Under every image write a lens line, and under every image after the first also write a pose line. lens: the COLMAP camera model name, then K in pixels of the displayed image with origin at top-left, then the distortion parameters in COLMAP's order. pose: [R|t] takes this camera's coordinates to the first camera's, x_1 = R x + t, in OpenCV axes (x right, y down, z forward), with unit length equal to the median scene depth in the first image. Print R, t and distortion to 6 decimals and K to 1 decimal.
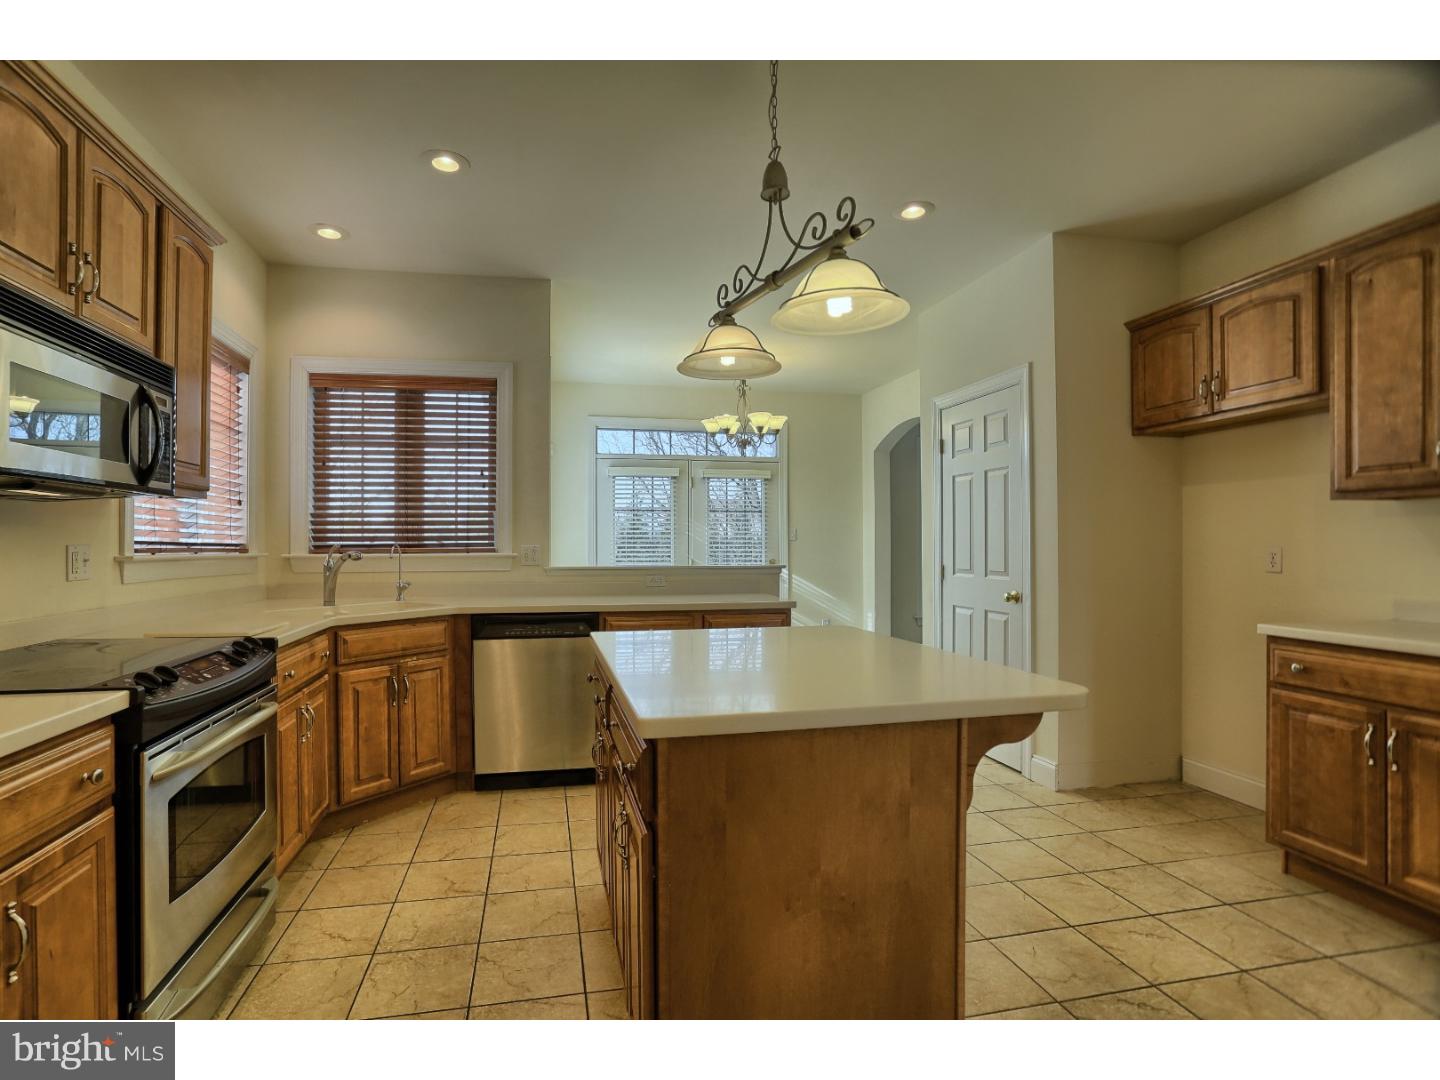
lens RADIAL K [[703.7, 0, 682.8], [0, 703.7, 539.8], [0, 0, 1]] dist [-0.065367, 0.030369]
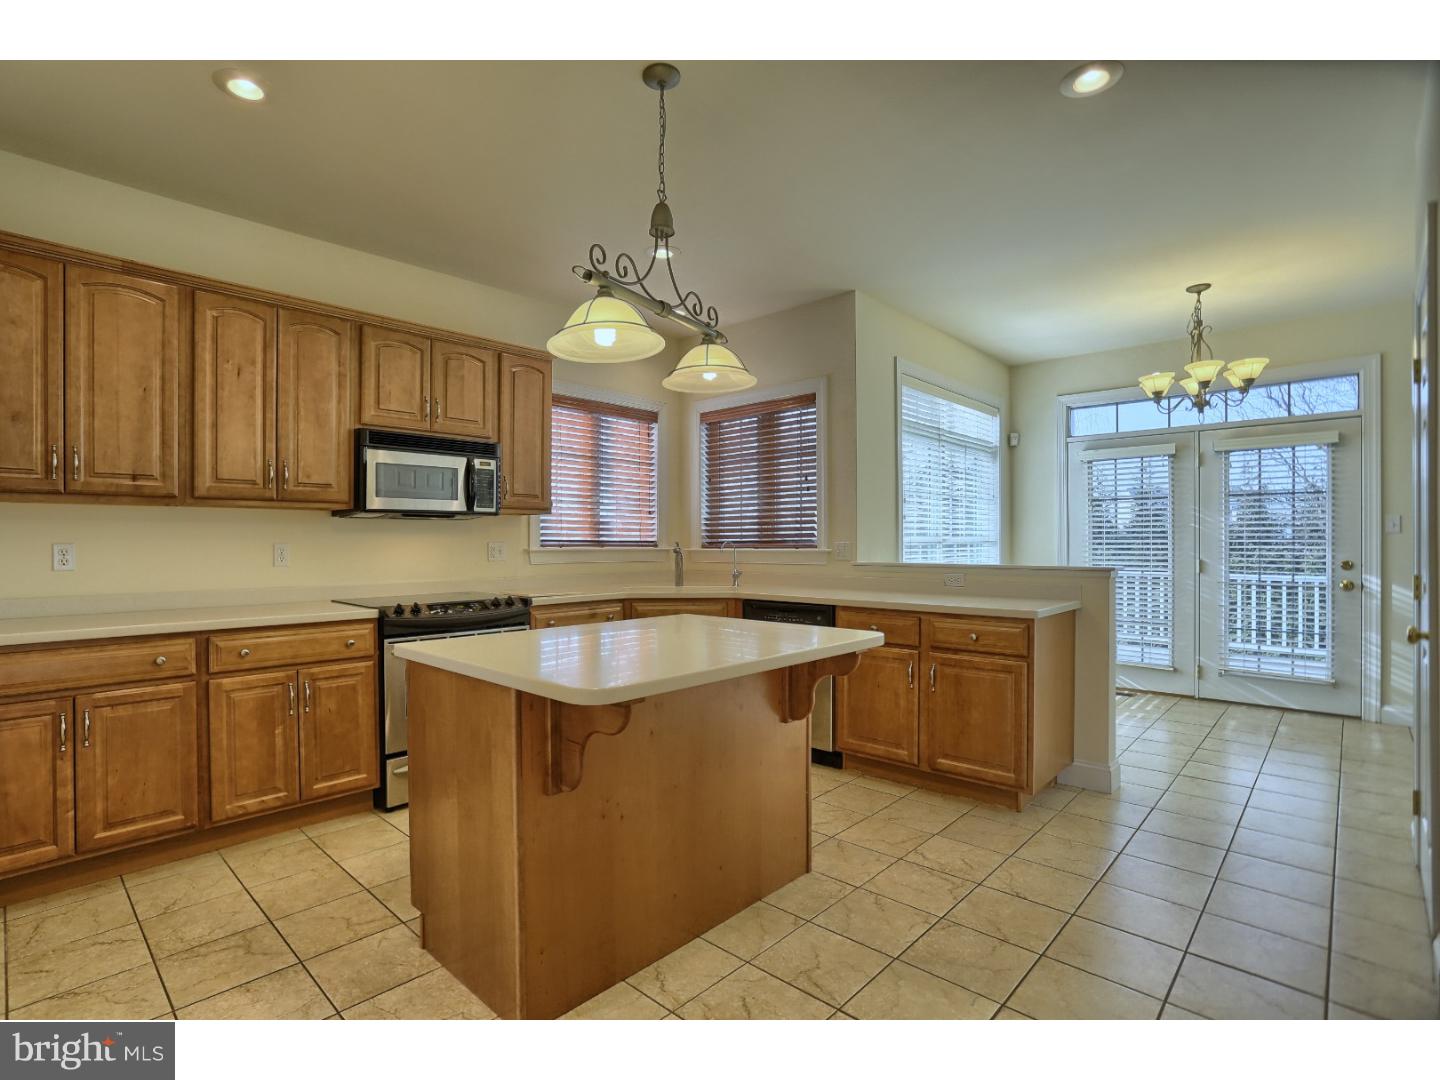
lens RADIAL K [[703.7, 0, 682.8], [0, 703.7, 539.8], [0, 0, 1]] dist [-0.065367, 0.030369]
pose [[0.565623, -0.002955, -0.824659, 0.539606], [0.007712, 0.999969, 0.001706, 0.001103], [0.824628, -0.007325, 0.565628, 0.189848]]
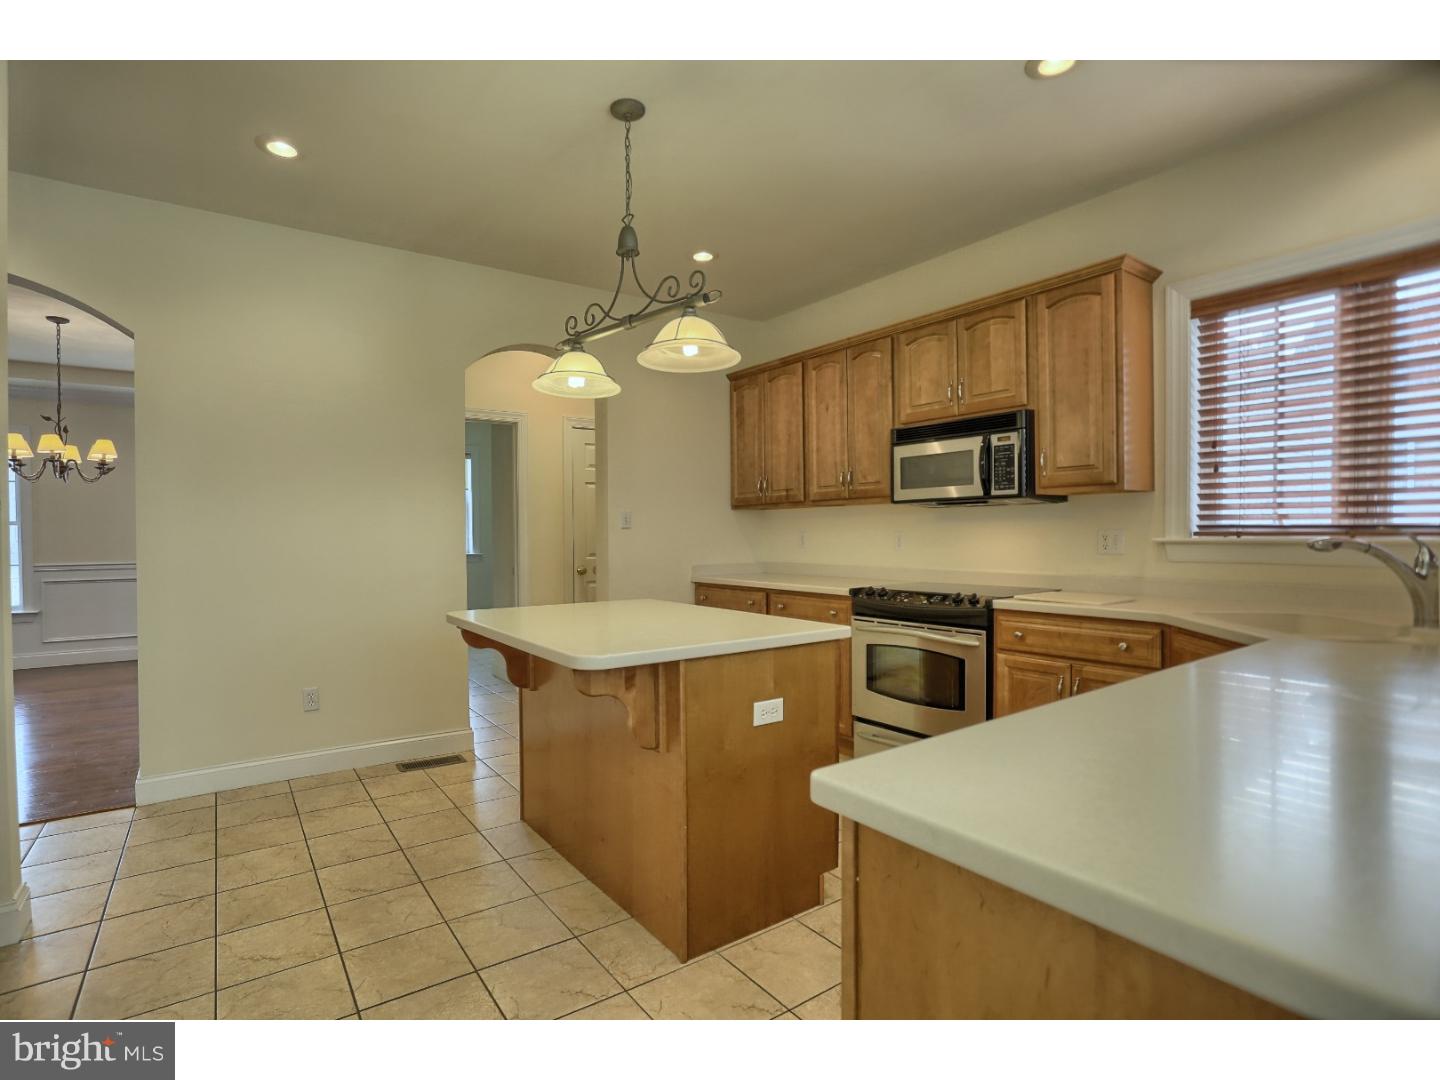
lens RADIAL K [[703.7, 0, 682.8], [0, 703.7, 539.8], [0, 0, 1]] dist [-0.065367, 0.030369]
pose [[-0.918464, 0.011895, -0.395326, 0.270798], [0.011021, 0.999929, 0.004482, 0.007071], [0.395351, -0.000241, -0.918530, 1.083983]]
